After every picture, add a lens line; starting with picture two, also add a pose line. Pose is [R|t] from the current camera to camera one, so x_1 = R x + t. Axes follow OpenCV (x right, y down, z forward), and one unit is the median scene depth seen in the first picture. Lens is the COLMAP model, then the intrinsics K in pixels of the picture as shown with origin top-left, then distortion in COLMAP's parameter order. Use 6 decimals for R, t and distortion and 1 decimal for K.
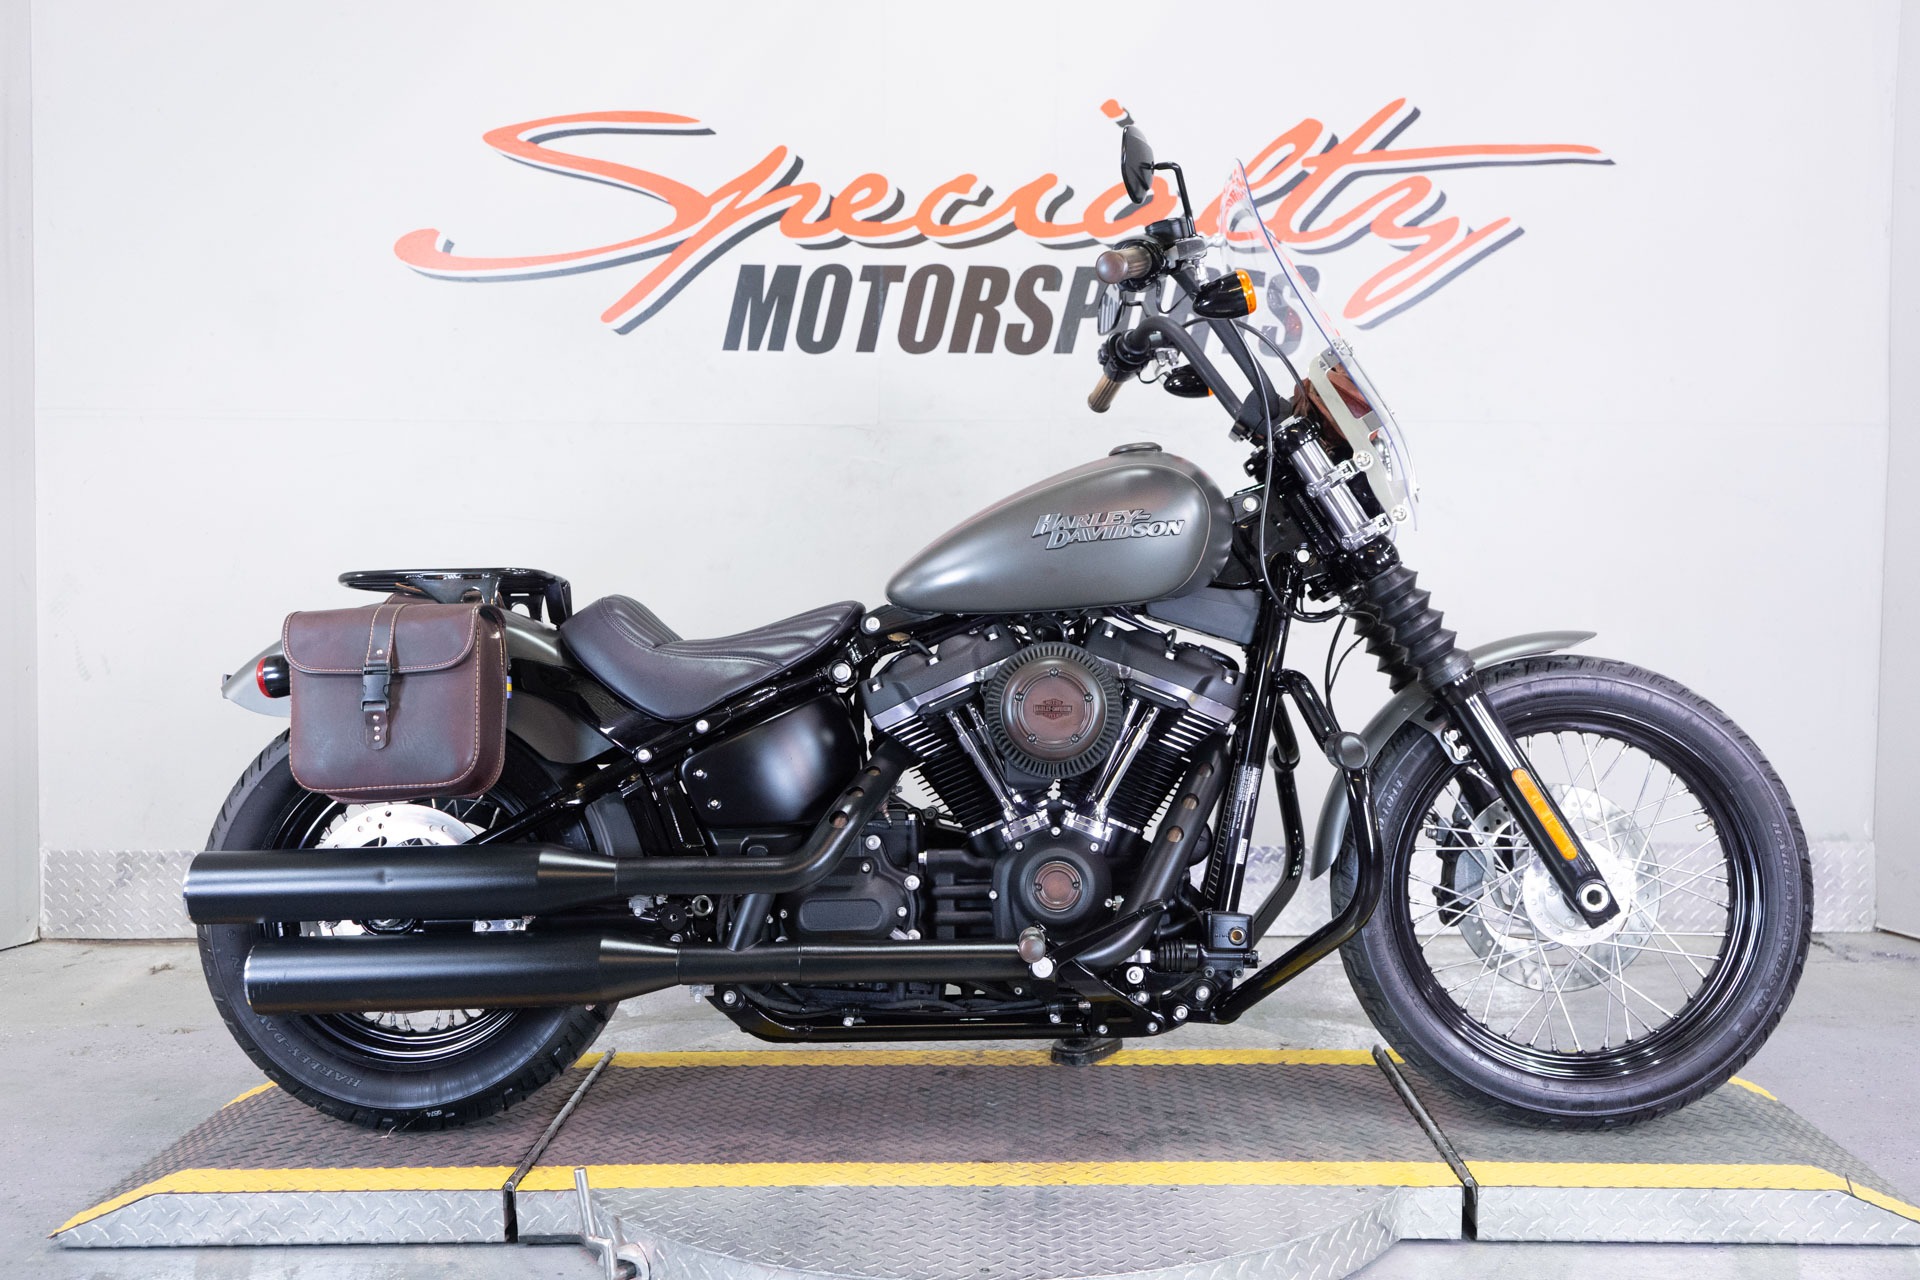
lens RADIAL K [[1778.7, 0, 962.9], [0, 1778.7, 636.2], [0, 0, 1]] dist [0.014815, 0.000000]
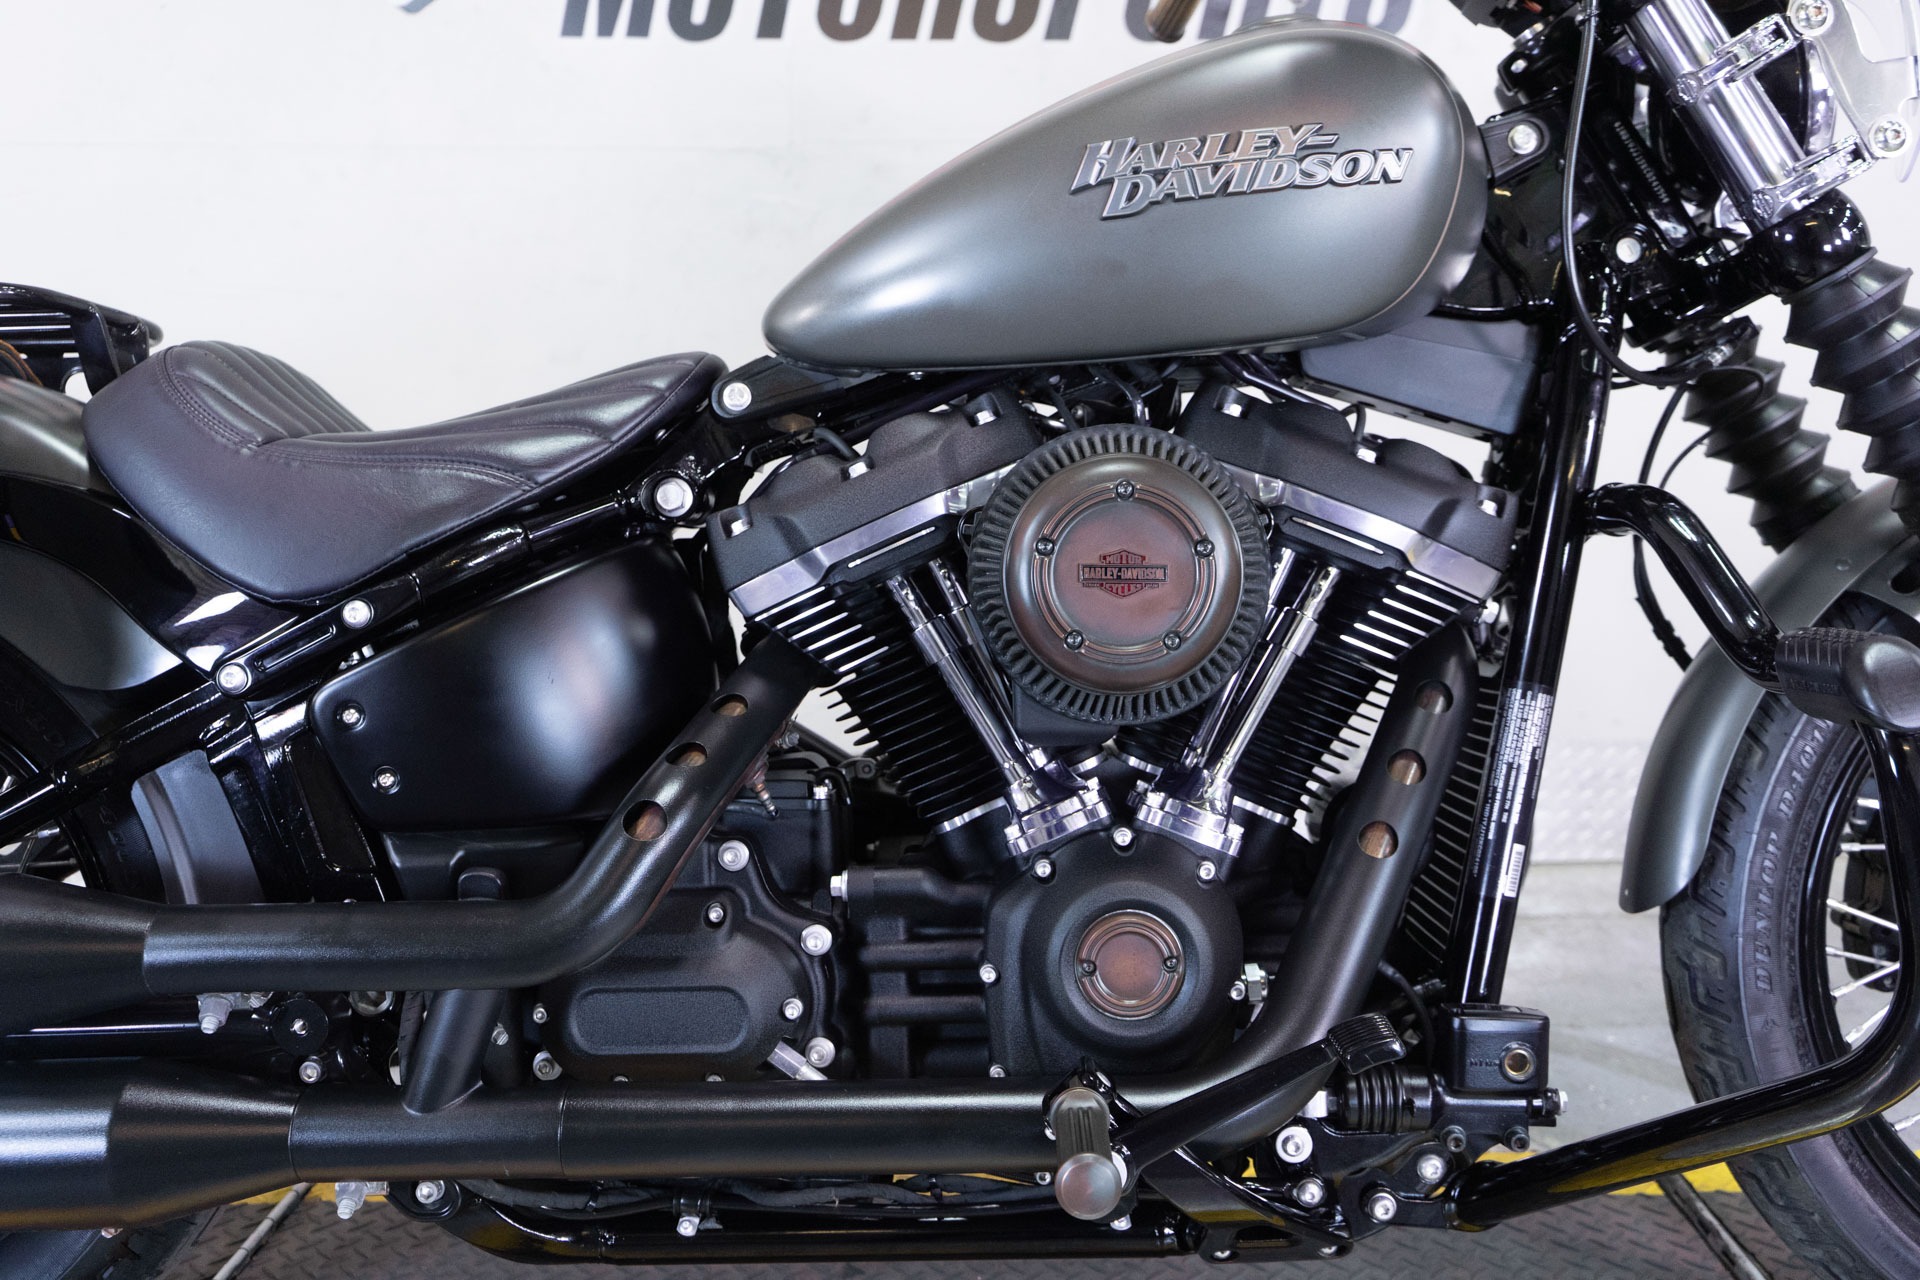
lens RADIAL K [[1701.1, 0, 979.1], [0, 1701.1, 634.1], [0, 0, 1]] dist [0.001280, 0.016568]
pose [[0.999852, -0.005961, 0.016137, 0.007795], [0.004467, 0.995835, 0.091061, 0.016441], [-0.016613, -0.090975, 0.995715, 0.555185]]
